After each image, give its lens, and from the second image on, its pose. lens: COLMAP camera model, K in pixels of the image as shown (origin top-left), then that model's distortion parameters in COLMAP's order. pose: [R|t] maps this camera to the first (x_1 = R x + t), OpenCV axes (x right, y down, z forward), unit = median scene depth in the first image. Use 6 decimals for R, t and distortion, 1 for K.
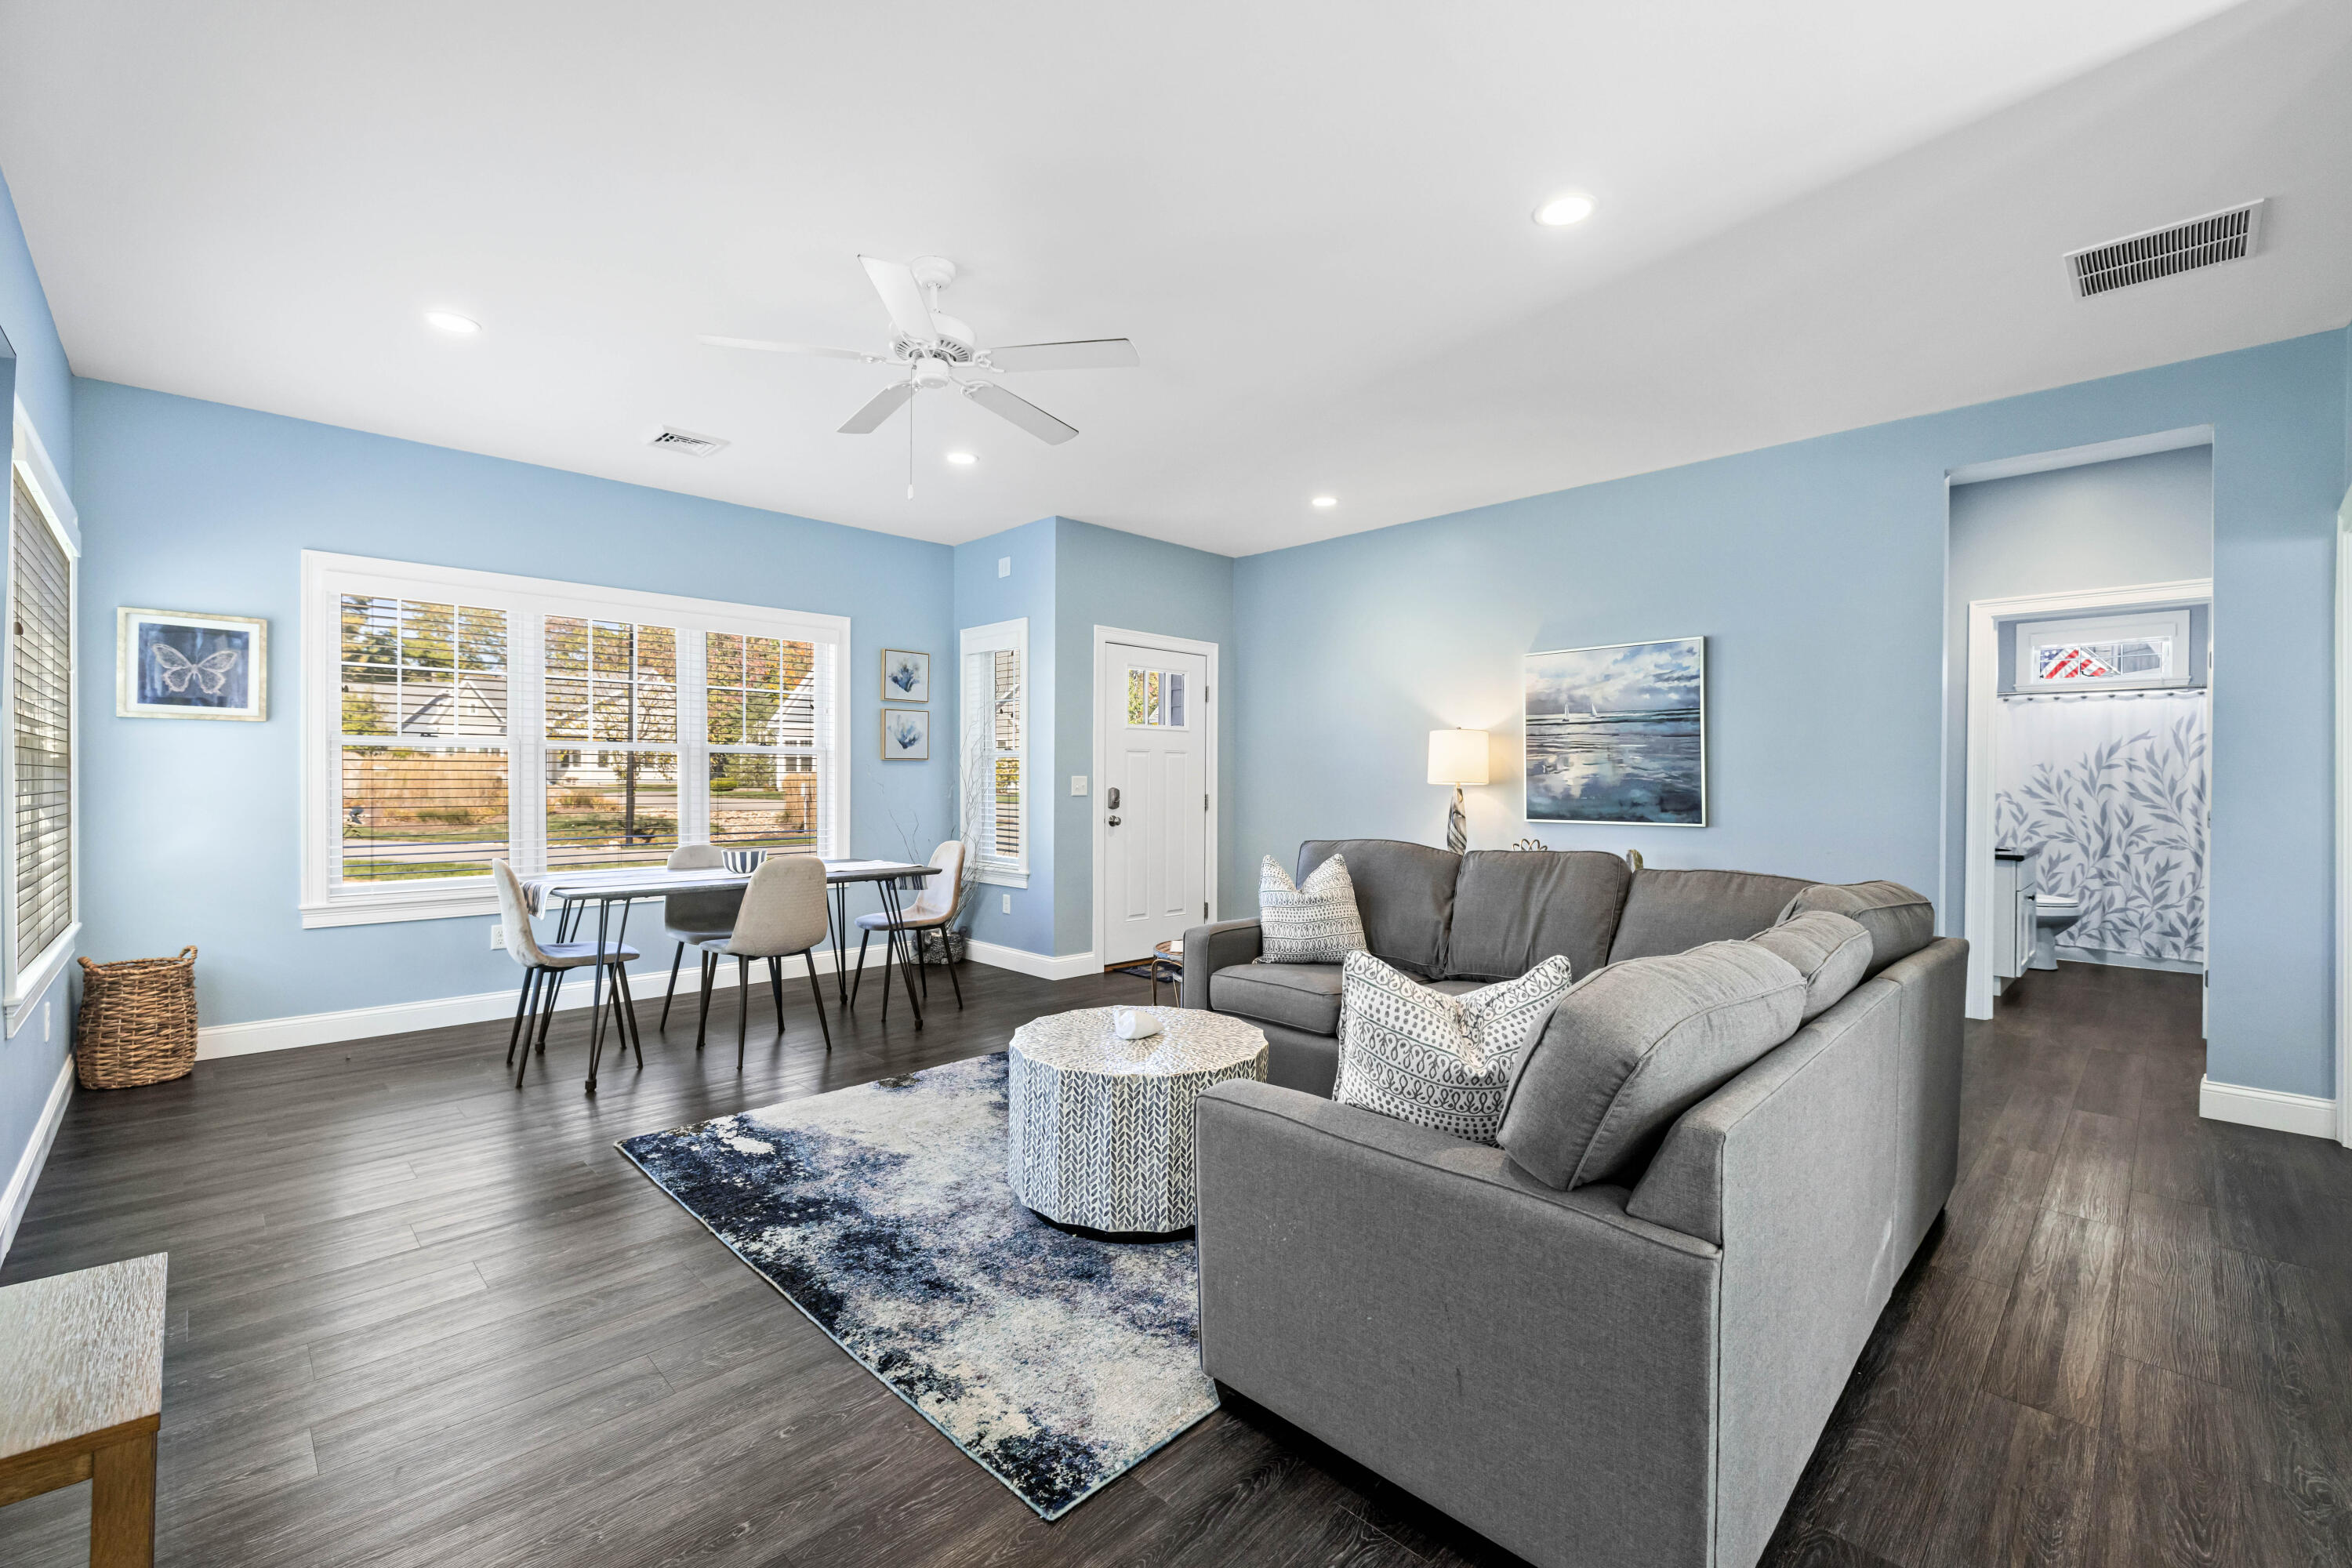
lens RADIAL K [[990.0, 0, 1176.2], [0, 990.0, 782.8], [0, 0, 1]] dist [-0.001671, -0.000096]
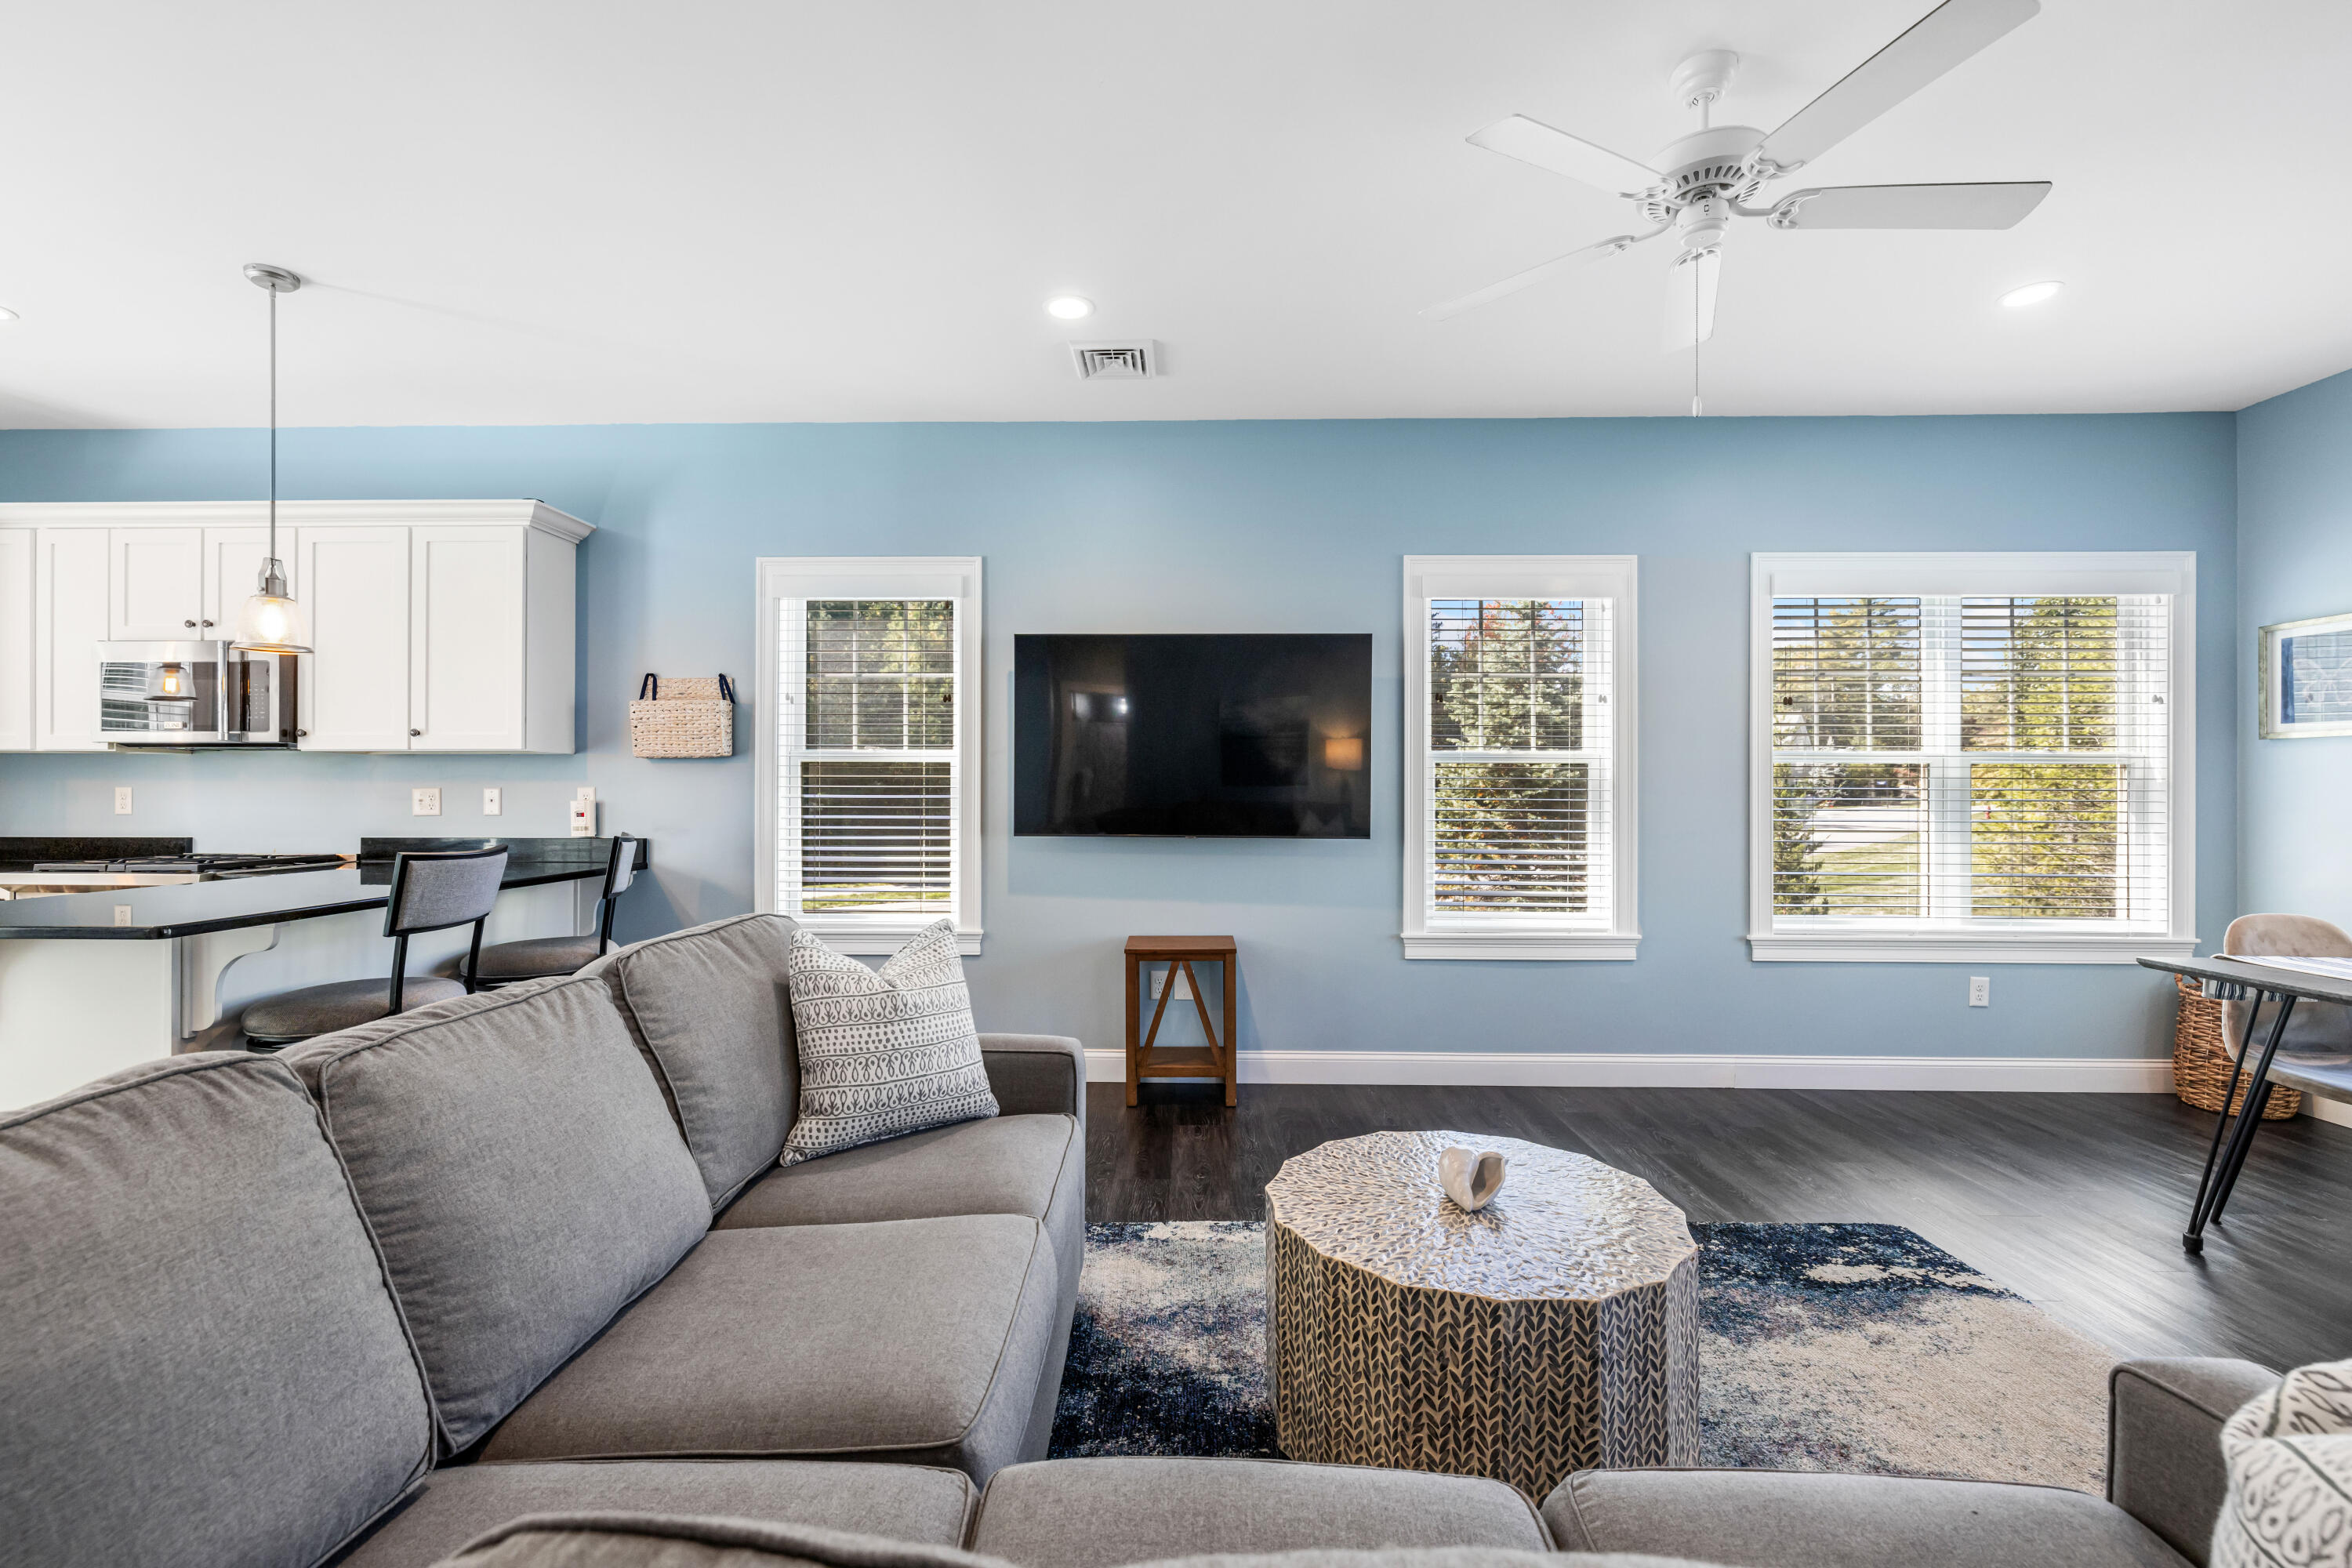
lens RADIAL K [[990.0, 0, 1167.4], [0, 990.0, 786.2], [0, 0, 1]] dist [-0.001671, -0.000096]
pose [[-0.721711, -0.009798, -0.692125, 0.308631], [-0.010085, 0.999943, -0.003640, -0.003768], [0.692121, 0.004353, -0.721768, 0.748439]]
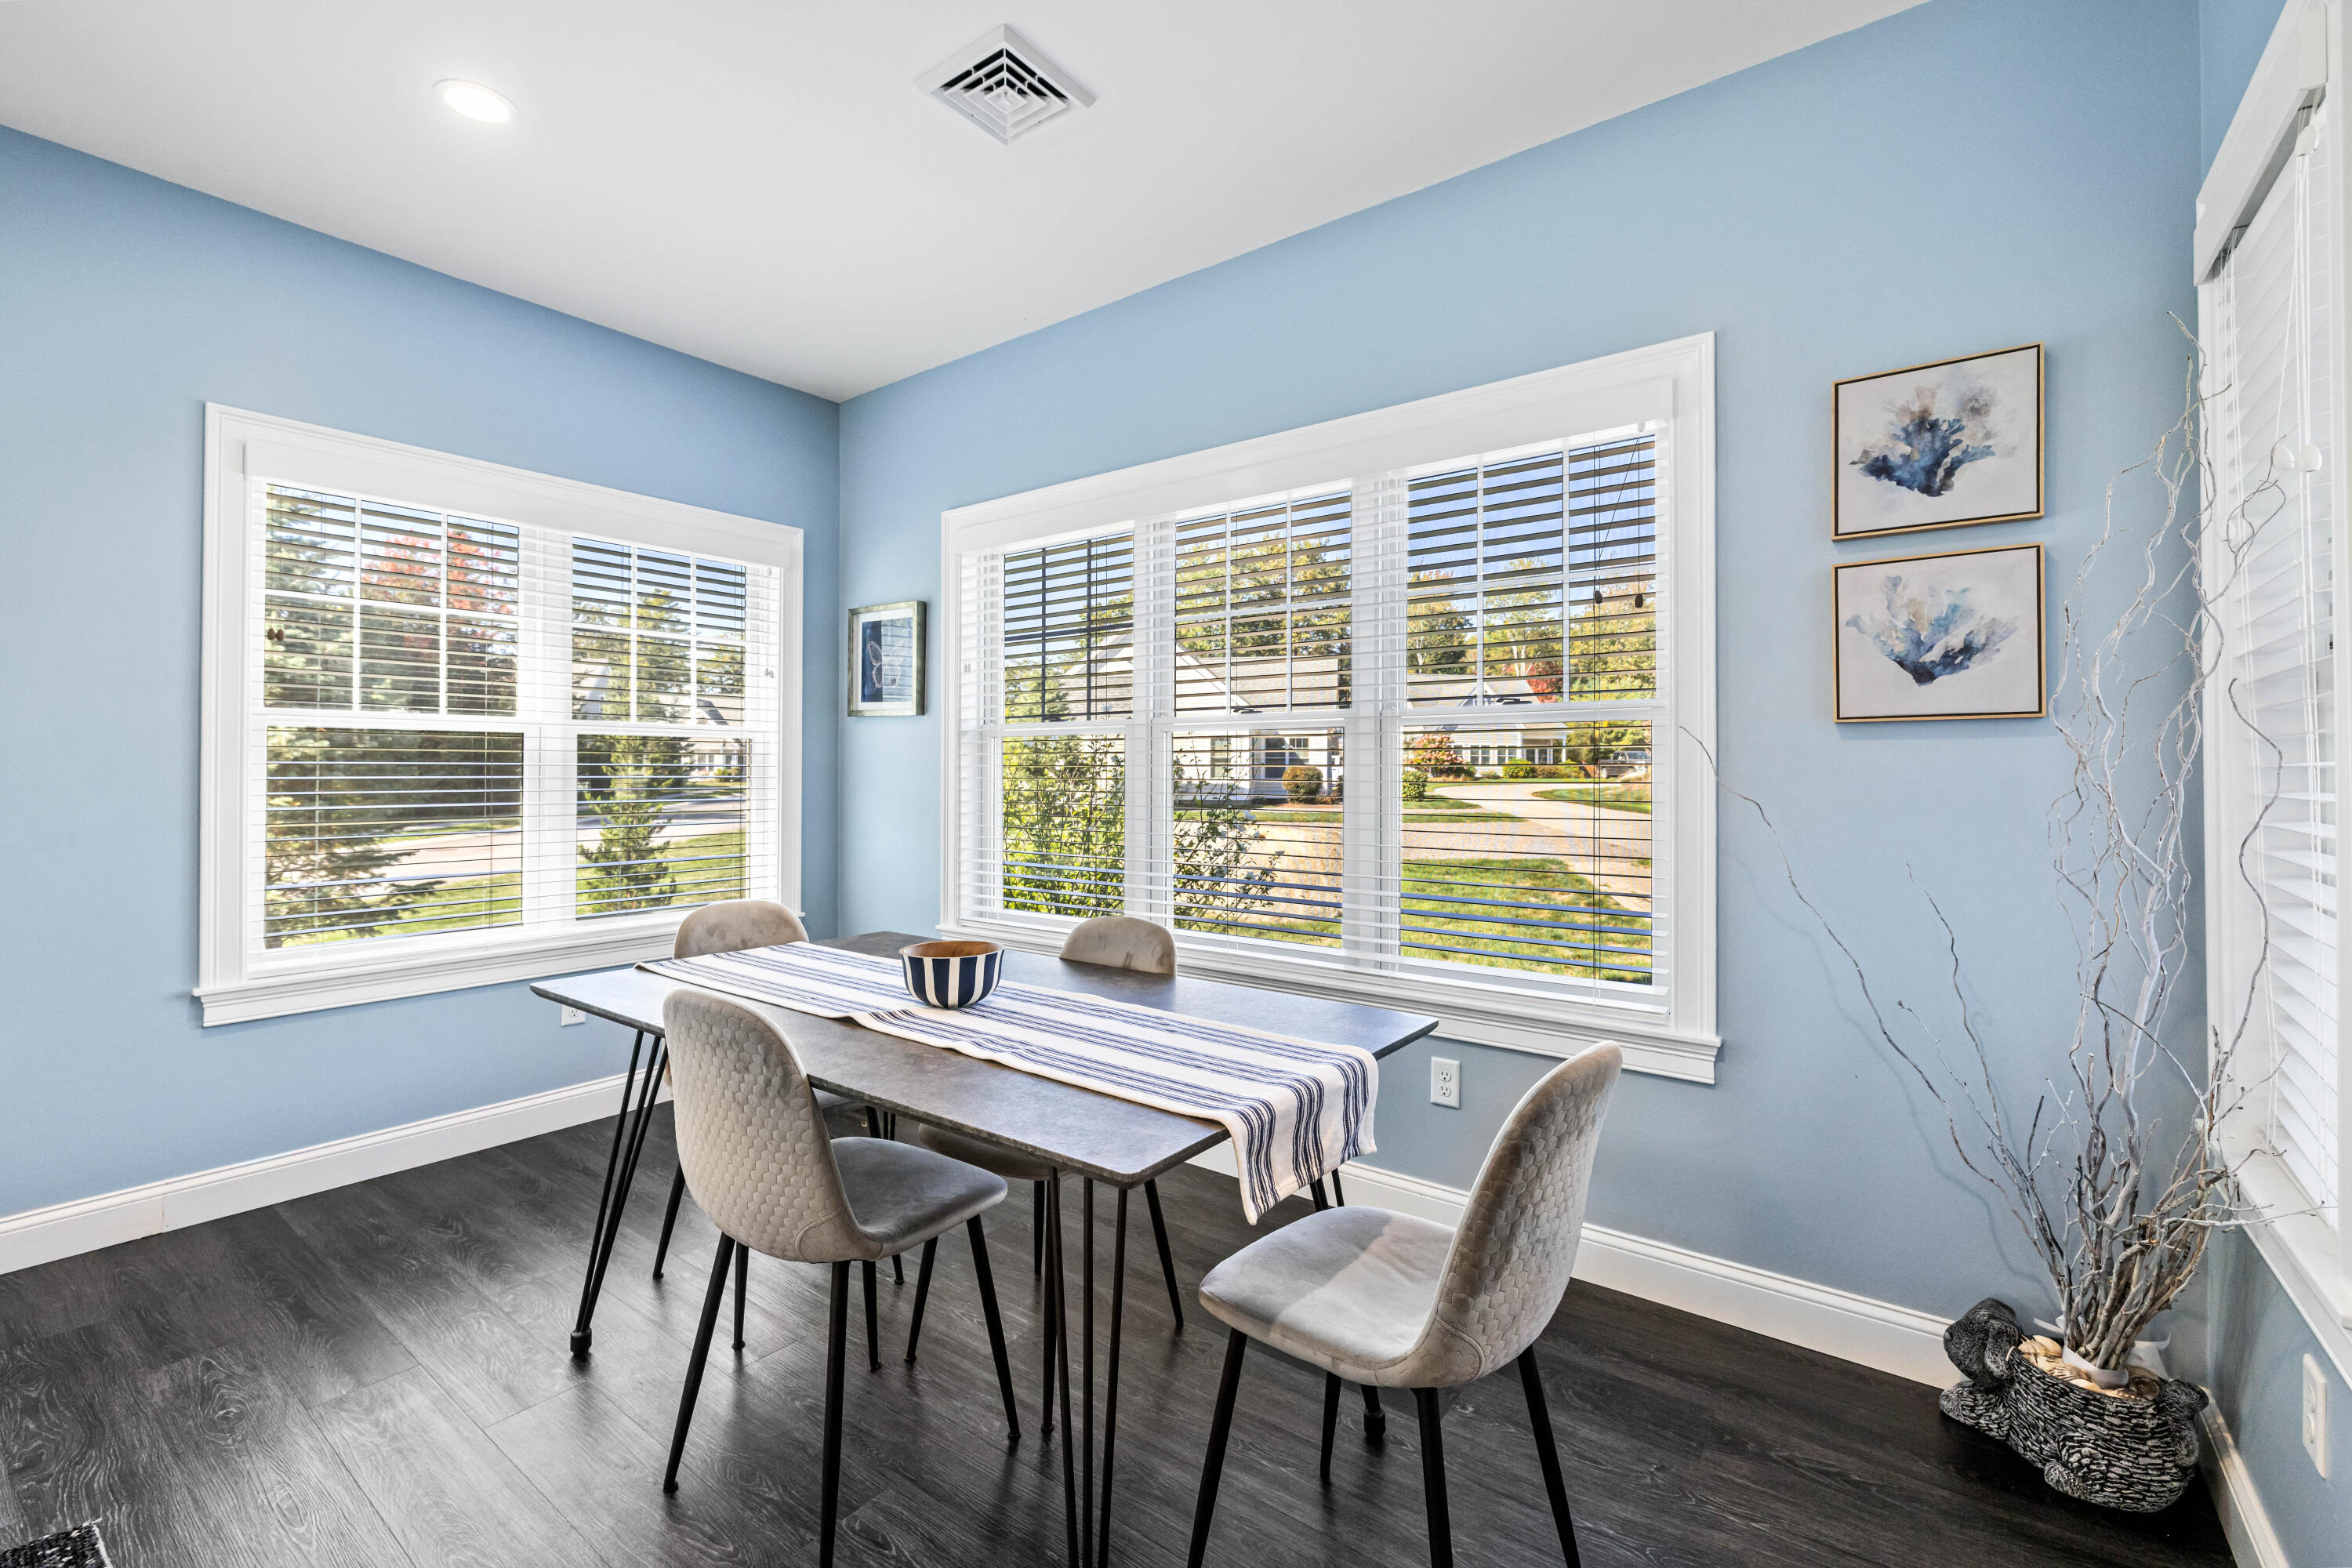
lens RADIAL K [[990.0, 0, 1162.1], [0, 990.0, 763.3], [0, 0, 1]] dist [-0.001671, -0.000096]
pose [[0.133355, -0.011403, -0.991003, -0.005947], [-0.007192, 0.999896, -0.012474, -0.005901], [0.991042, 0.008791, 0.133259, 0.927109]]
